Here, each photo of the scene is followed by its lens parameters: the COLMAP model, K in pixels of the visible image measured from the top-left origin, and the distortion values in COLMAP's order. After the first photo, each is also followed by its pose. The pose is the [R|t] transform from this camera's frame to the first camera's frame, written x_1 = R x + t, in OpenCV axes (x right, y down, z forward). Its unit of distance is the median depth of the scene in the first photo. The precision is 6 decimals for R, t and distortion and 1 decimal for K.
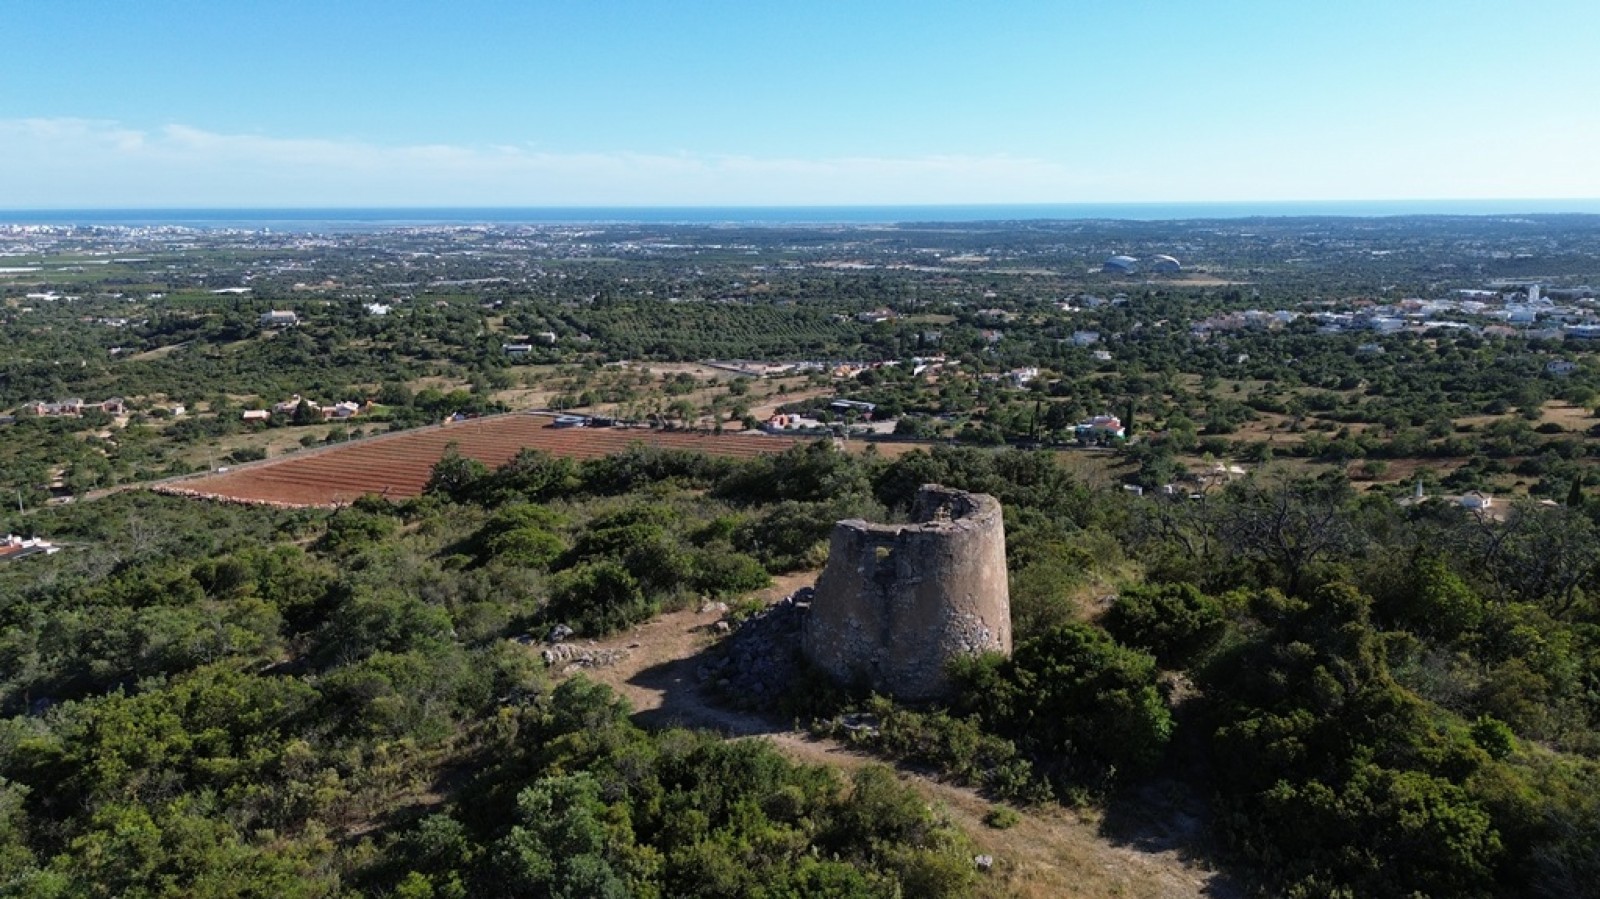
lens RADIAL K [[1132.1, 0, 797.3], [0, 1132.1, 447.2], [0, 0, 1]] dist [0.074898, -0.072861]
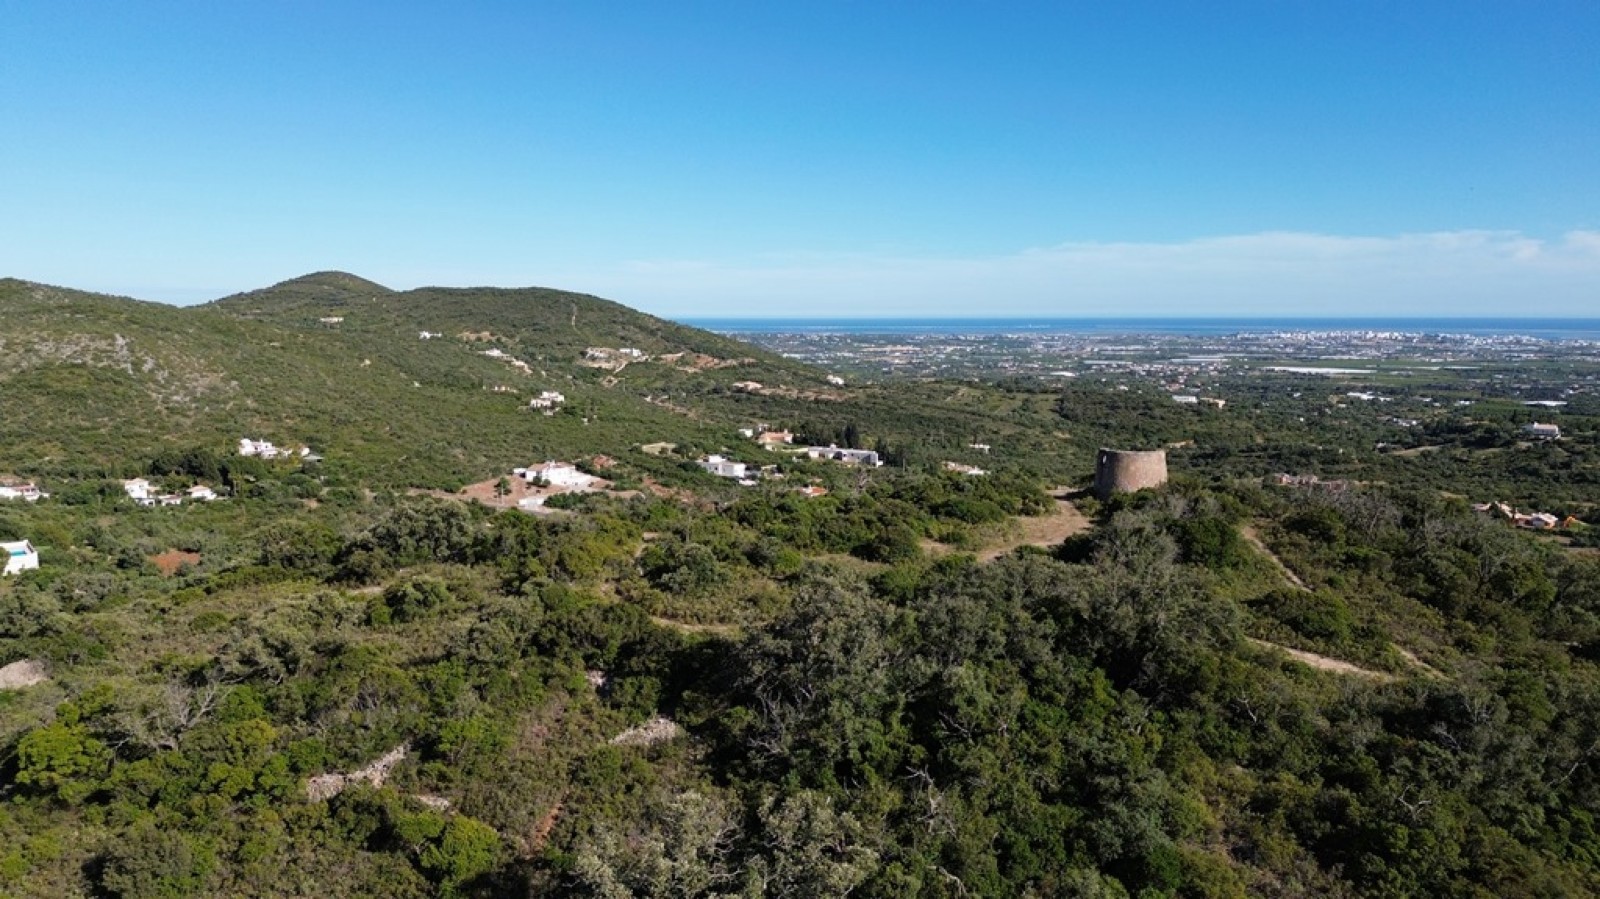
lens RADIAL K [[1132.1, 0, 797.3], [0, 1132.1, 447.2], [0, 0, 1]] dist [0.074898, -0.072861]
pose [[0.495372, 0.113551, -0.861227, 0.144261], [-0.192043, 0.981204, 0.018908, 0.010078], [0.847187, 0.156026, 0.507868, -0.084879]]
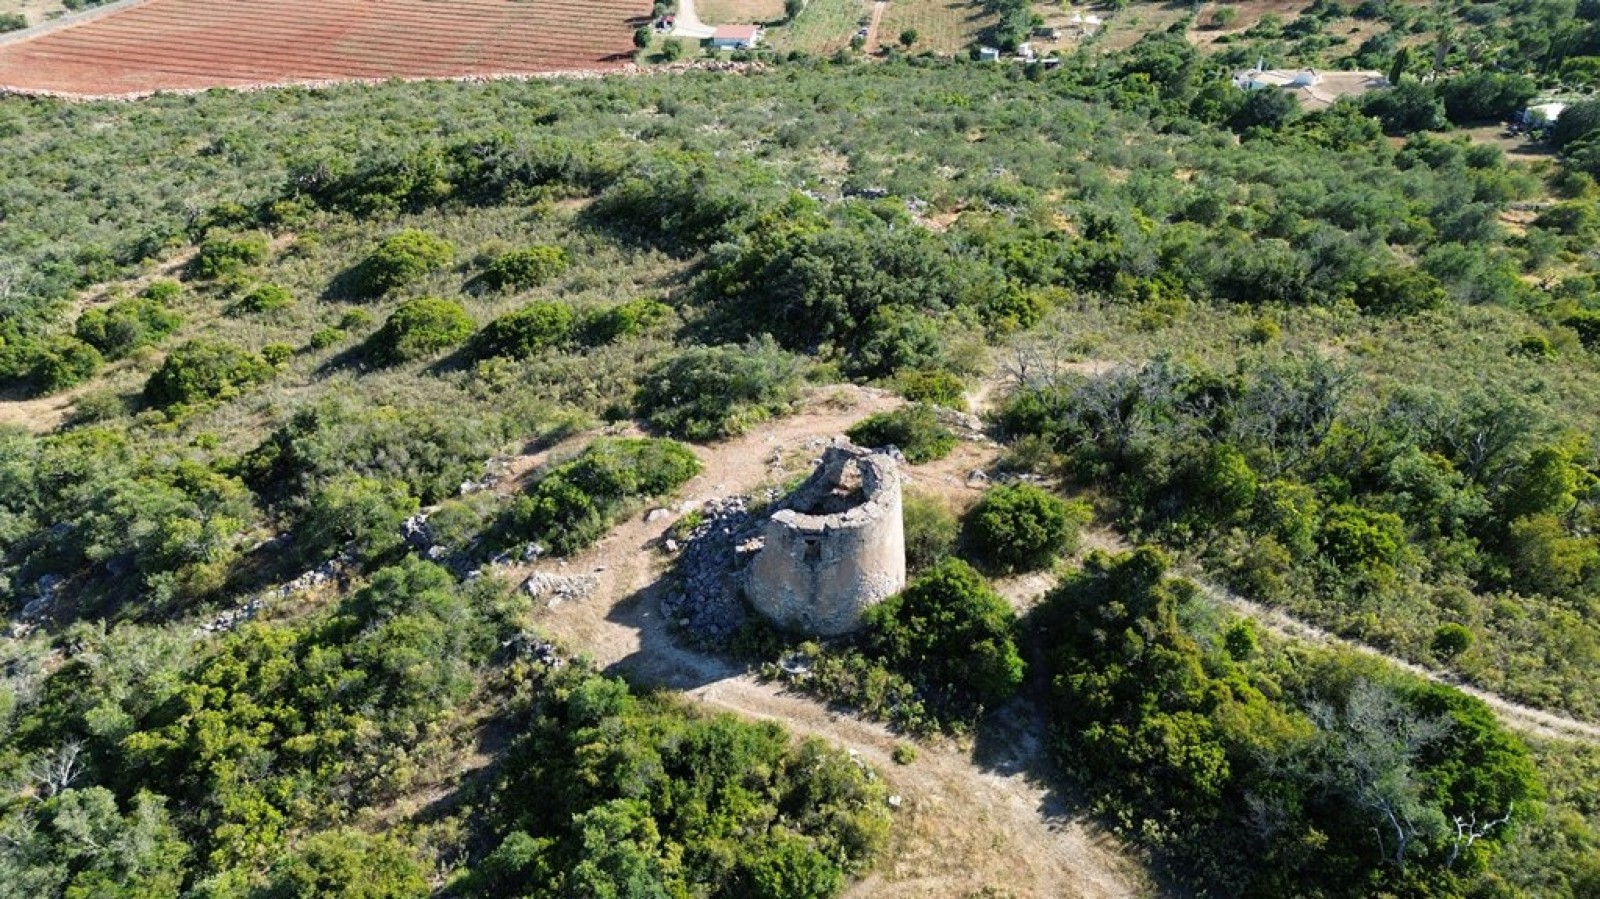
lens RADIAL K [[1132.1, 0, 797.3], [0, 1132.1, 447.2], [0, 0, 1]] dist [0.074898, -0.072861]
pose [[0.990750, -0.075398, 0.112826, -0.004158], [0.023857, 0.915266, 0.402143, -0.029204], [-0.133587, -0.395732, 0.908598, -0.005818]]
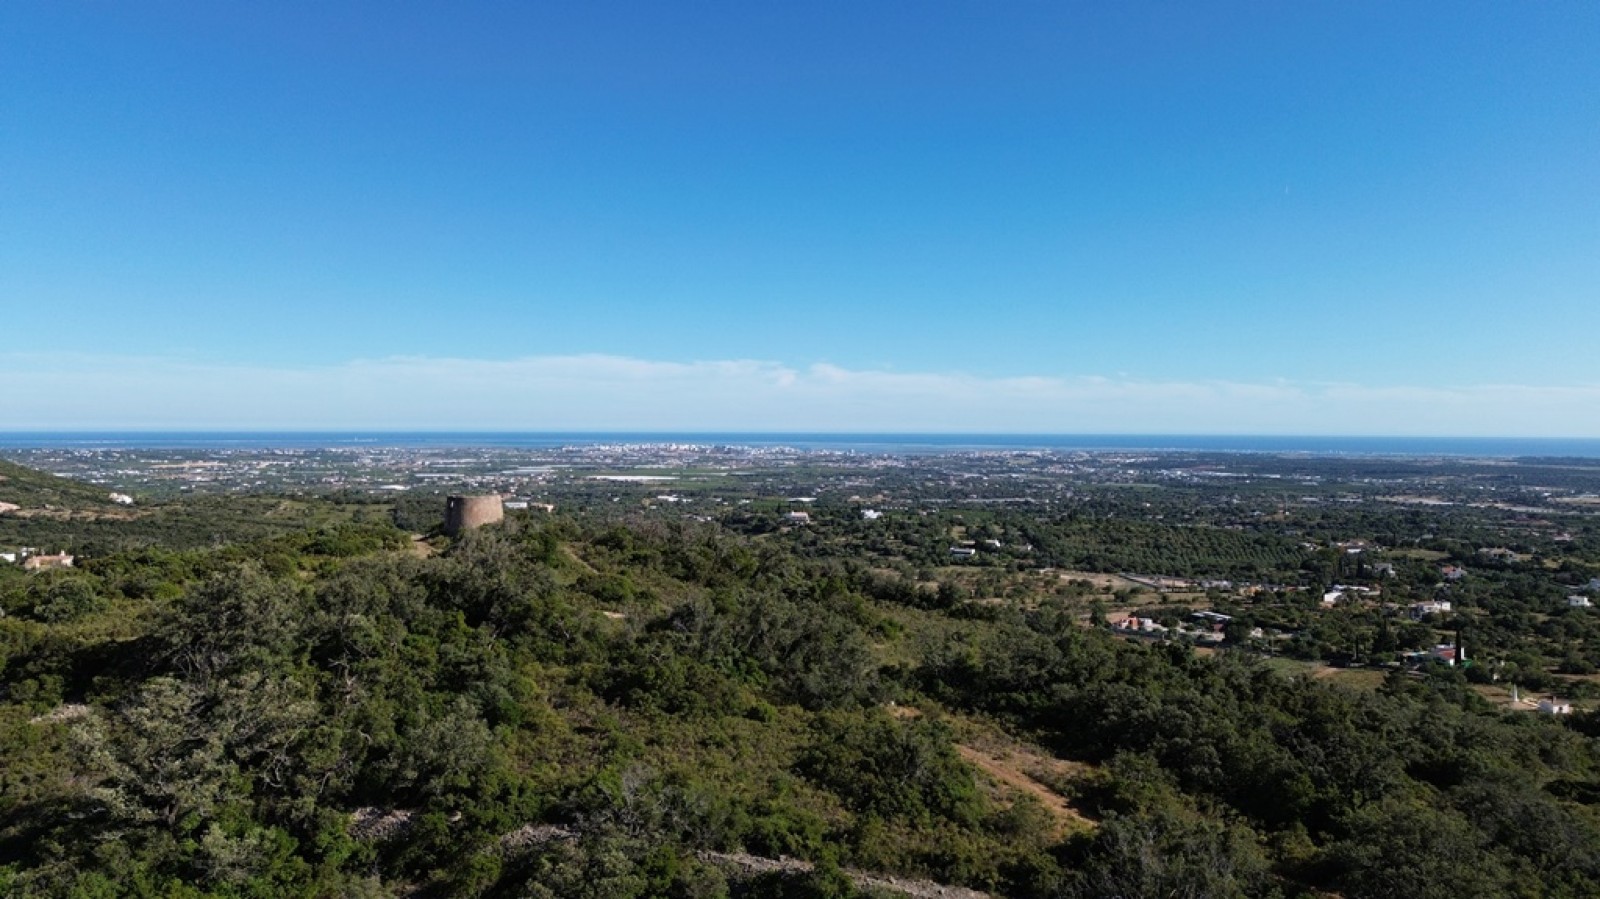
lens RADIAL K [[1132.1, 0, 797.3], [0, 1132.1, 447.2], [0, 0, 1]] dist [0.074898, -0.072861]
pose [[0.885636, 0.020513, -0.463927, 0.175011], [-0.110355, 0.979702, -0.167351, 0.025606], [0.451077, 0.199408, 0.869923, -0.116212]]
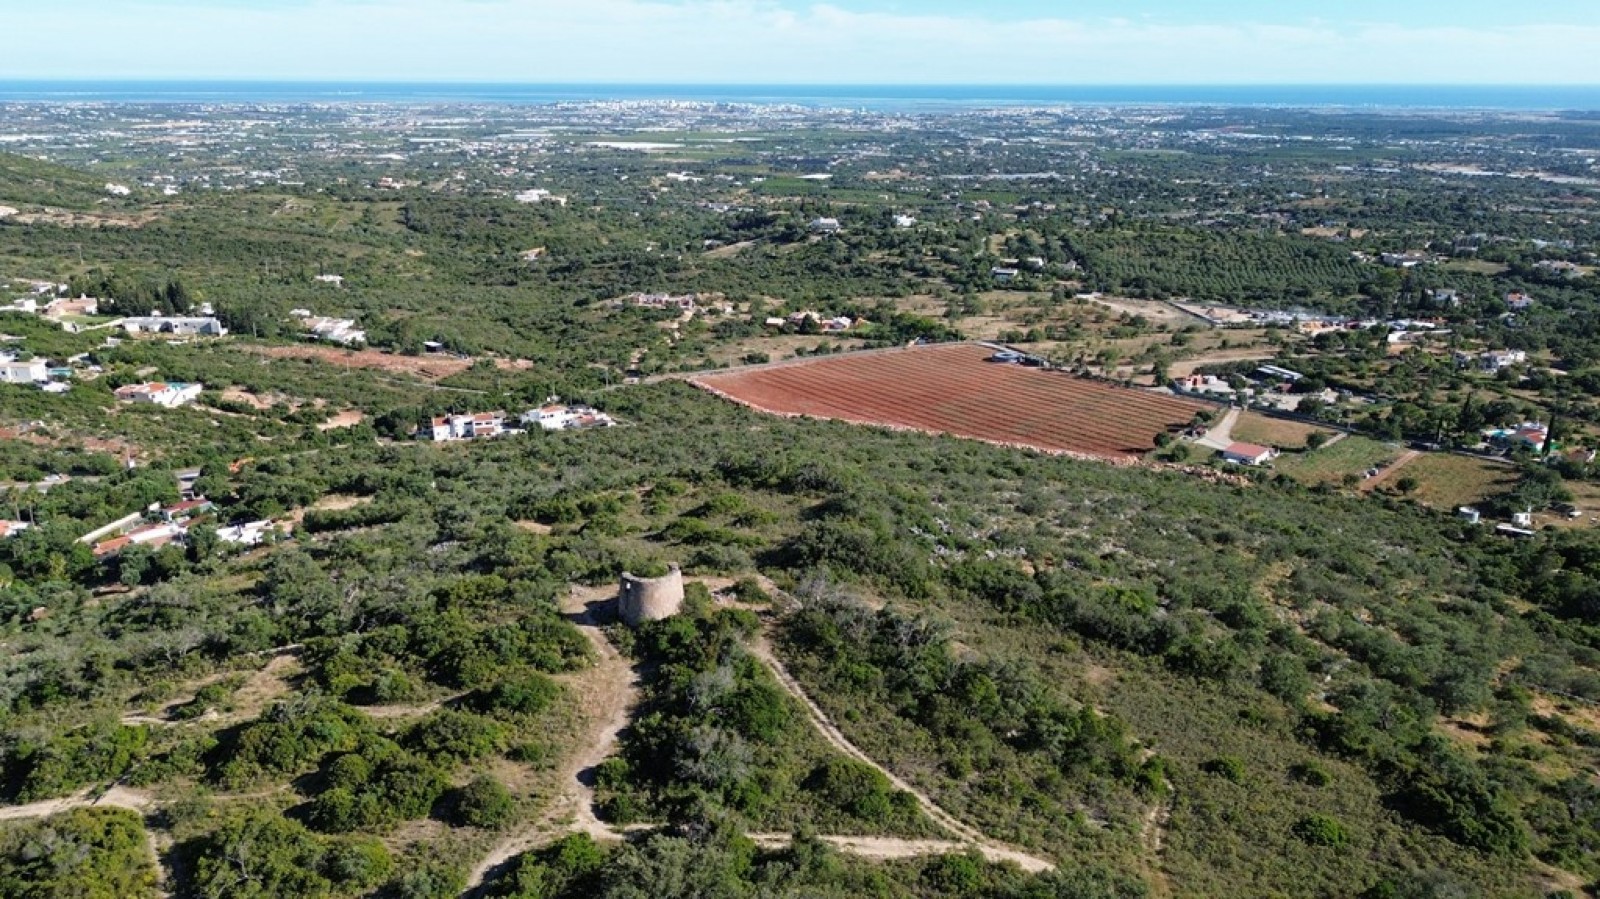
lens RADIAL K [[1132.1, 0, 797.3], [0, 1132.1, 447.2], [0, 0, 1]] dist [0.074898, -0.072861]
pose [[0.883928, 0.155166, -0.441128, 0.116095], [-0.110068, 0.985876, 0.126226, -0.047480], [0.454484, -0.063021, 0.888523, -0.106745]]
